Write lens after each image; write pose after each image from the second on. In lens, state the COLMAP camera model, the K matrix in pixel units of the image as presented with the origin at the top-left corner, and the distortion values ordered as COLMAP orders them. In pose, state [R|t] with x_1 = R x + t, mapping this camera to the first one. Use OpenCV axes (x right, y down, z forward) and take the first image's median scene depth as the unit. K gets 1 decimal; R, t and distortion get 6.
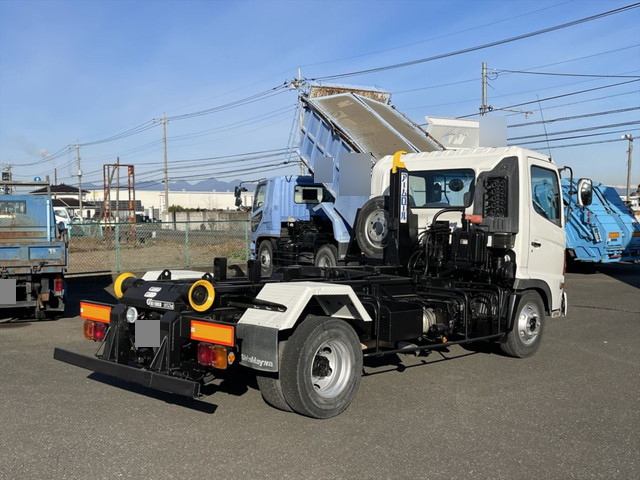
lens RADIAL K [[737.7, 0, 320.0], [0, 737.7, 240.0], [0, 0, 1]] dist [0.183342, -0.542483]
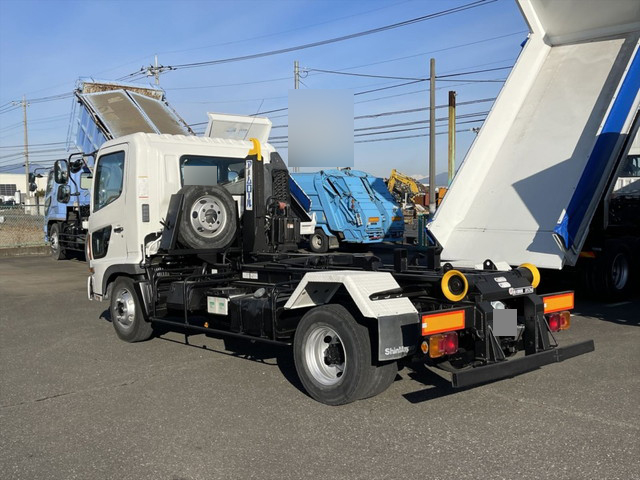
lens RADIAL K [[737.7, 0, 320.0], [0, 737.7, 240.0], [0, 0, 1]] dist [0.183342, -0.542483]
pose [[0.990243, -0.002212, 0.139337, 0.150297], [-0.000394, 0.999826, 0.018671, 0.003765], [-0.139354, -0.018544, 0.990069, -0.125253]]
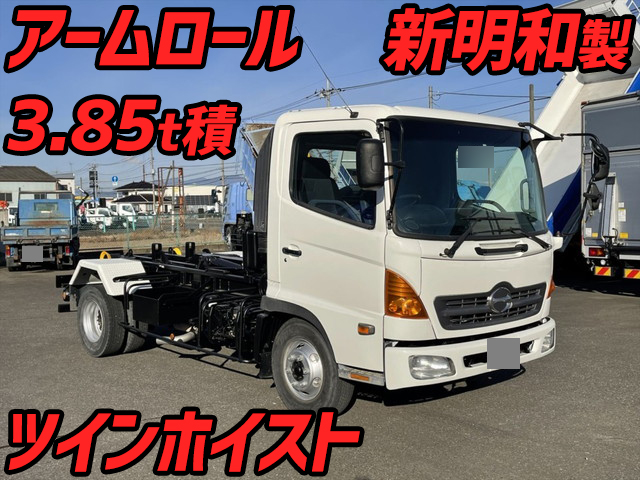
lens RADIAL K [[737.7, 0, 320.0], [0, 737.7, 240.0], [0, 0, 1]] dist [0.183342, -0.542483]
pose [[0.993803, -0.004427, -0.111069, 0.254718], [0.005584, 0.999933, 0.010101, 0.012222], [0.111017, -0.010658, 0.993761, -0.405194]]
